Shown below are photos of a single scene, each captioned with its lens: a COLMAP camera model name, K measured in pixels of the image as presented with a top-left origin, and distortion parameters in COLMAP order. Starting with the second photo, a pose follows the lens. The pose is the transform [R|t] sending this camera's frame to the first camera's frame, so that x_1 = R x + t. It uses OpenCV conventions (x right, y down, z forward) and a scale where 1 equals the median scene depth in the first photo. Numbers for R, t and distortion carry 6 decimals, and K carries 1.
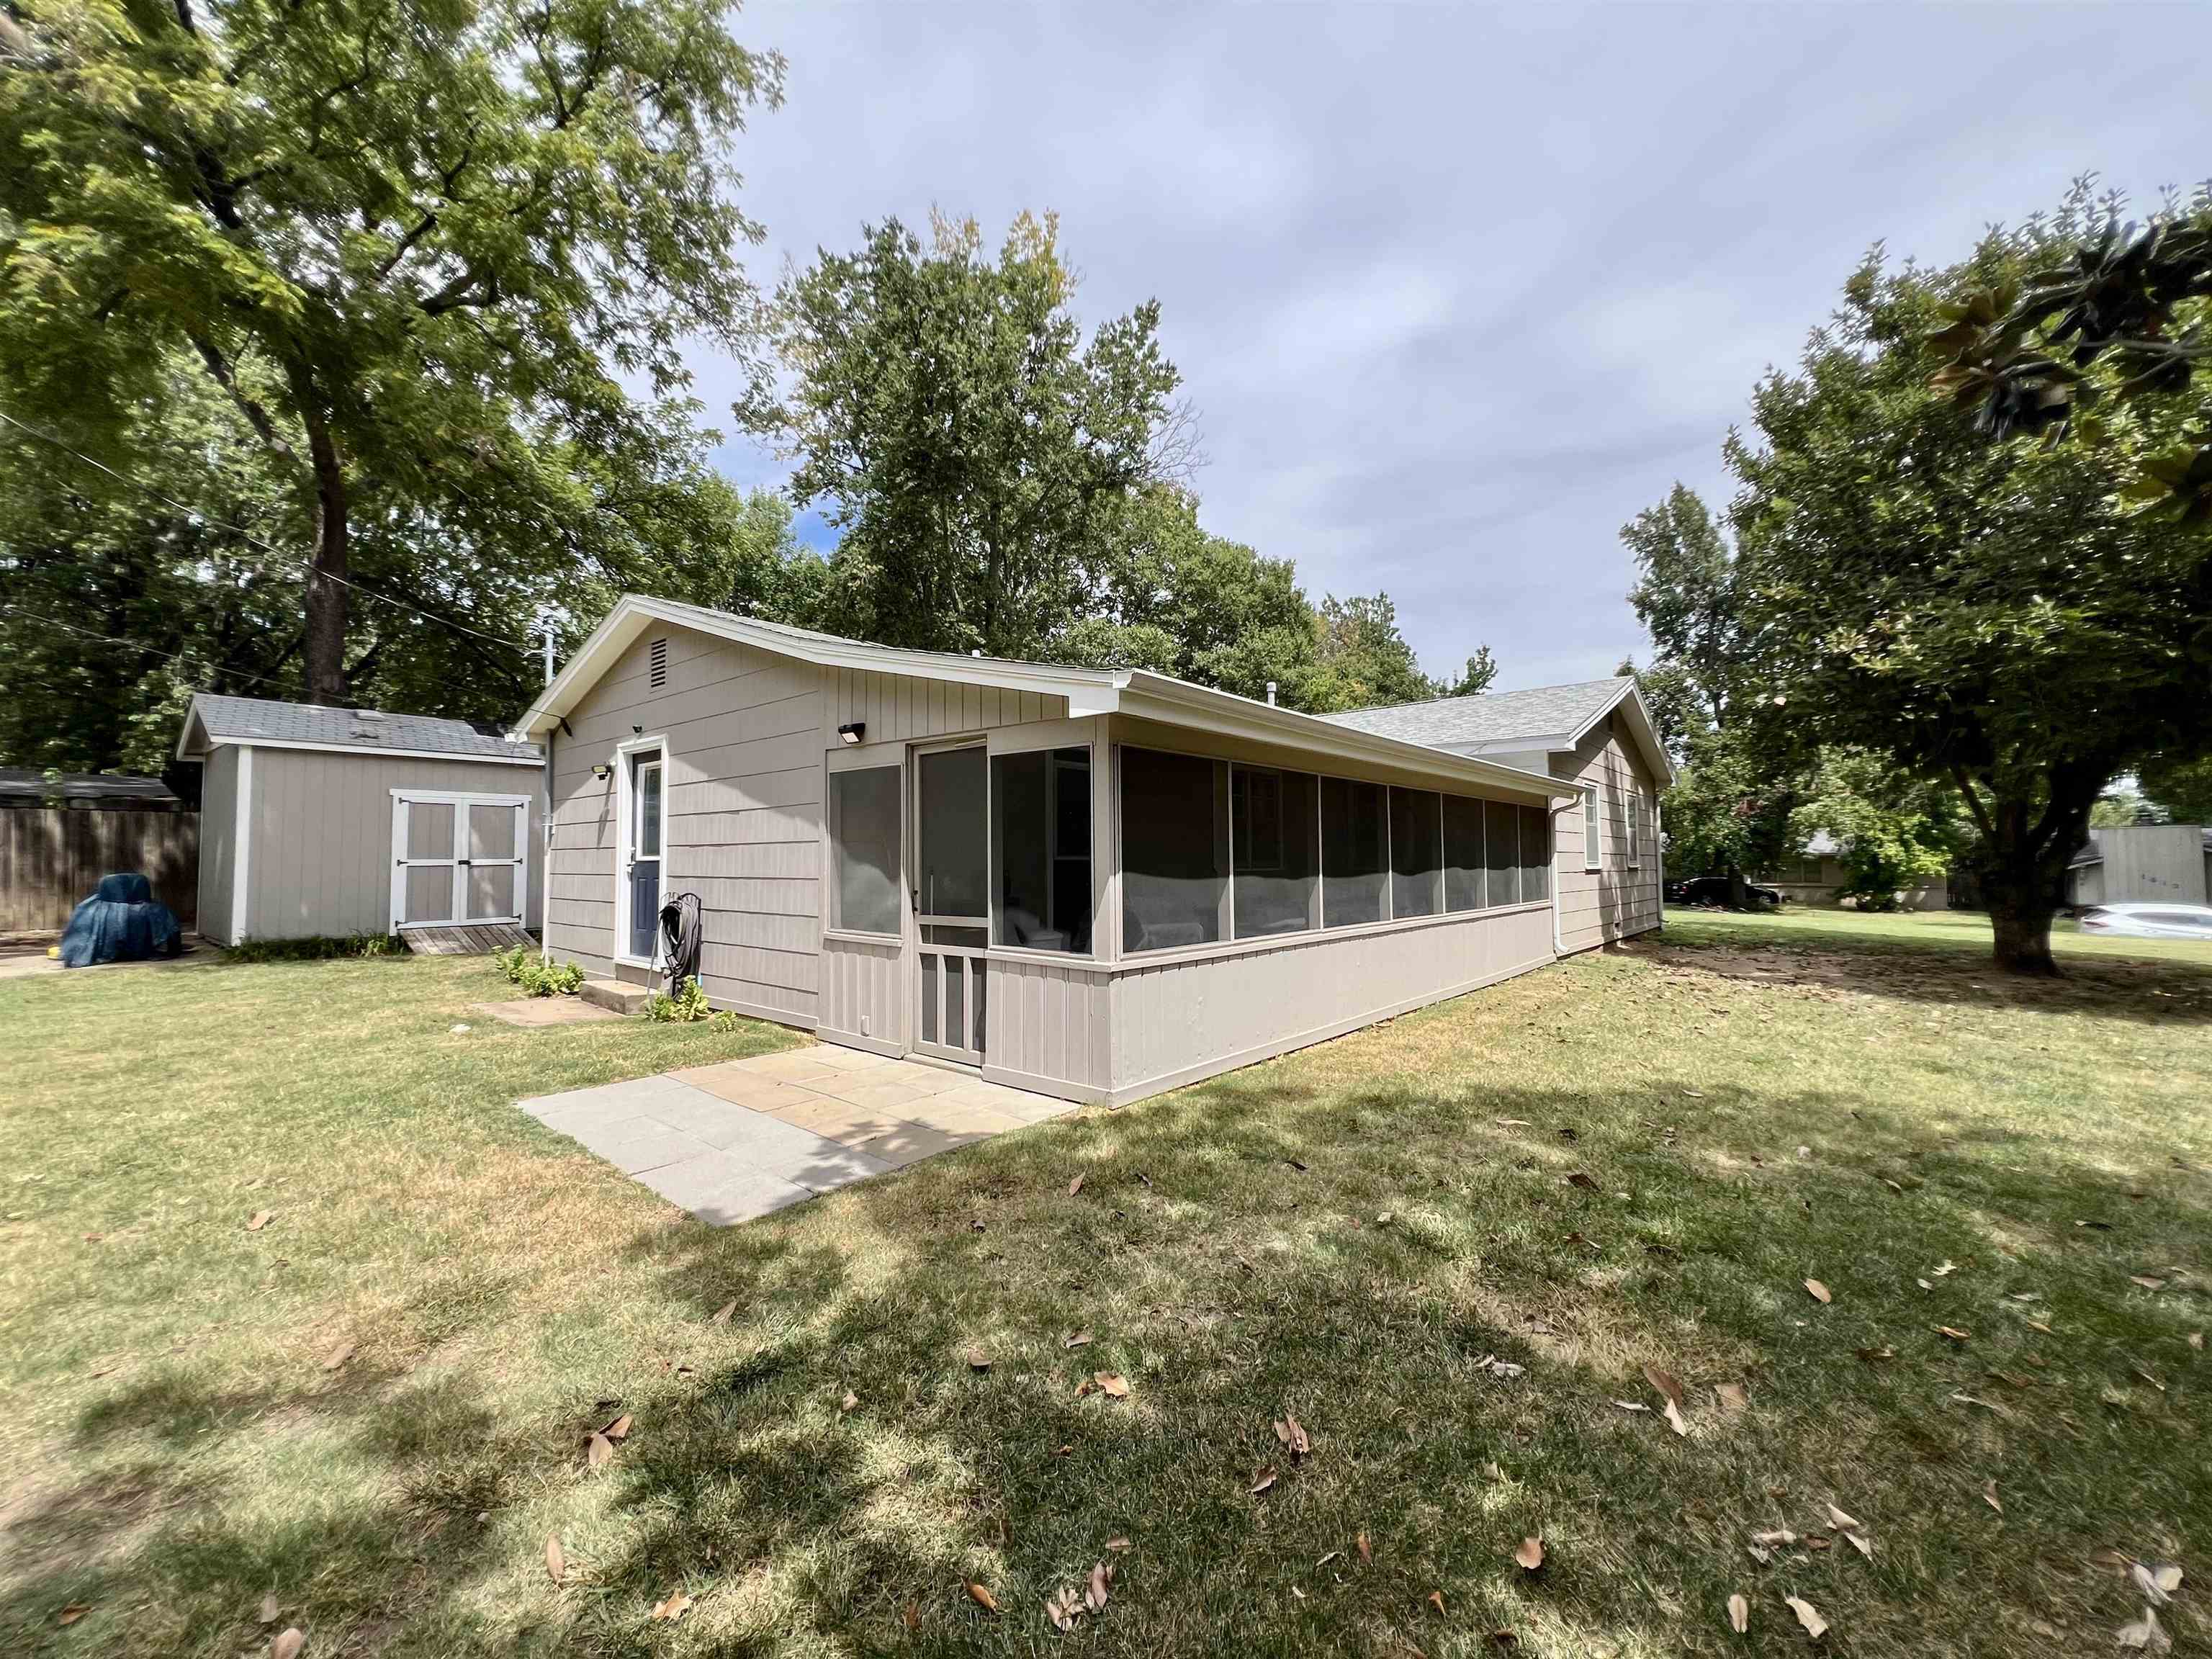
lens RADIAL K [[888.9, 0, 1102.8], [0, 888.9, 828.3], [0, 0, 1]] dist [0.001066, 0.000018]
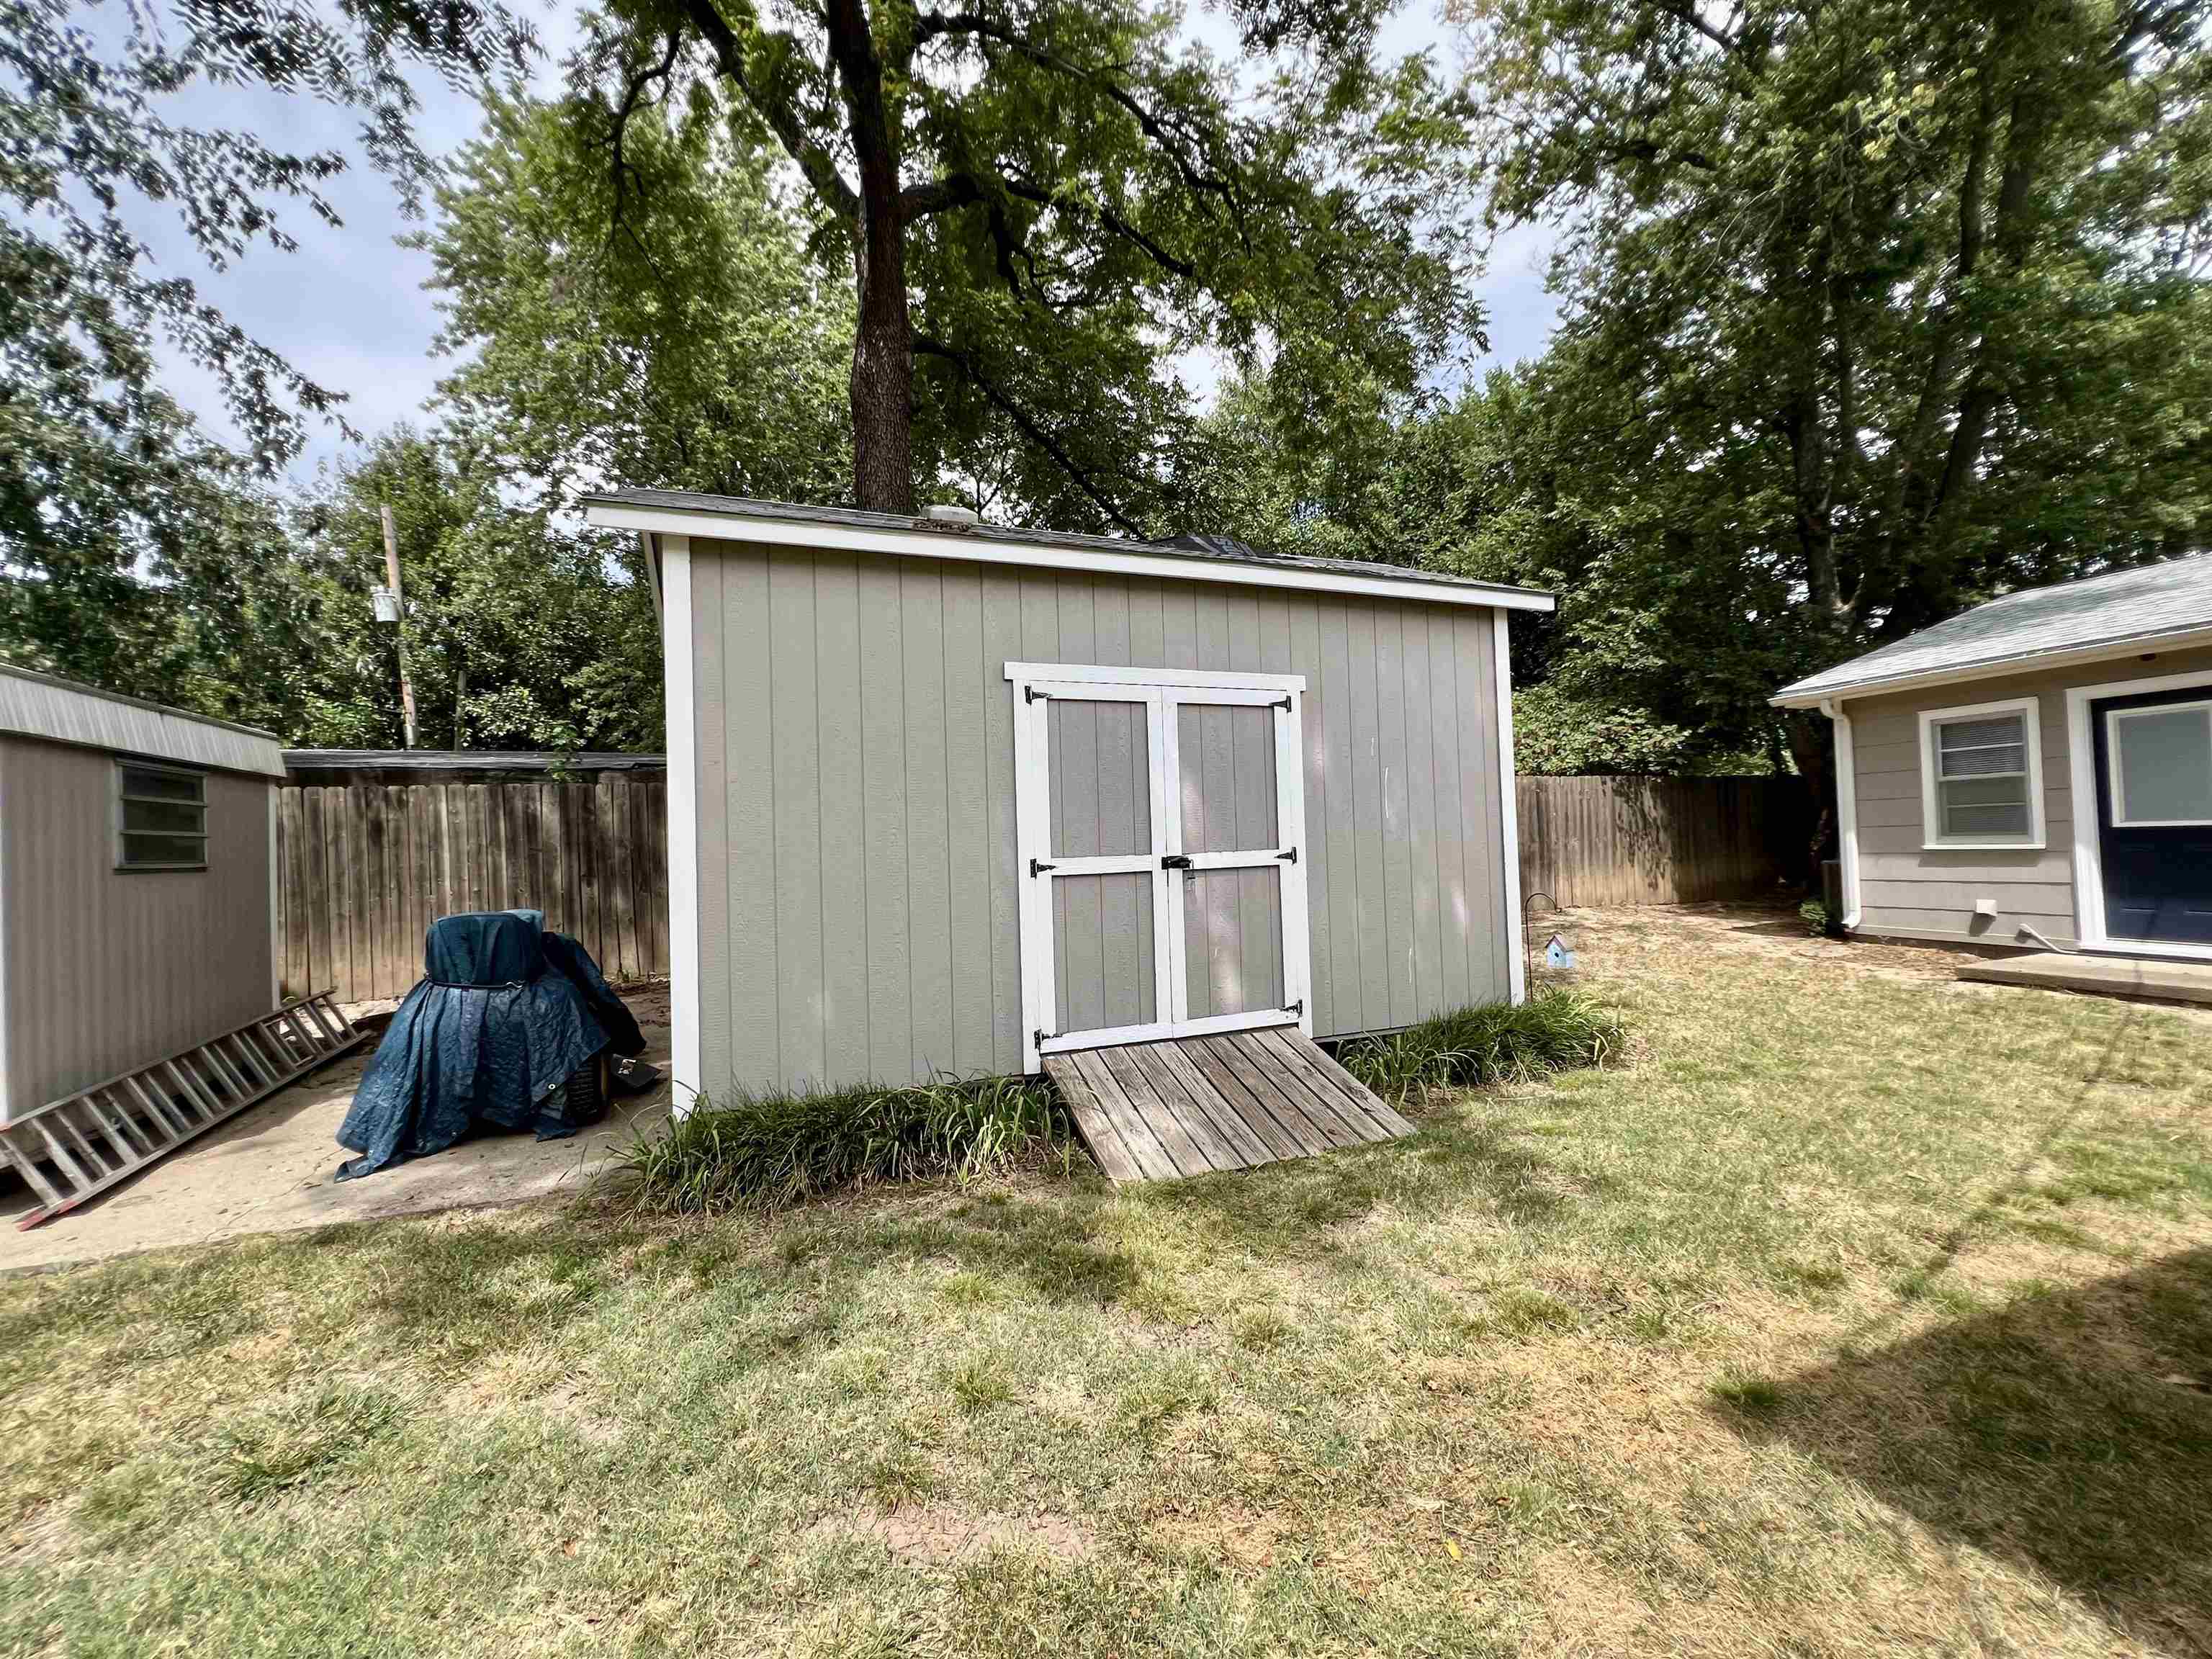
lens RADIAL K [[888.9, 0, 1108.9], [0, 888.9, 833.8], [0, 0, 1]] dist [0.001066, 0.000018]
pose [[0.865293, -0.033103, -0.500172, -0.565256], [0.046685, 0.998802, 0.014662, 0.020374], [0.499087, -0.036038, 0.865802, 0.680786]]
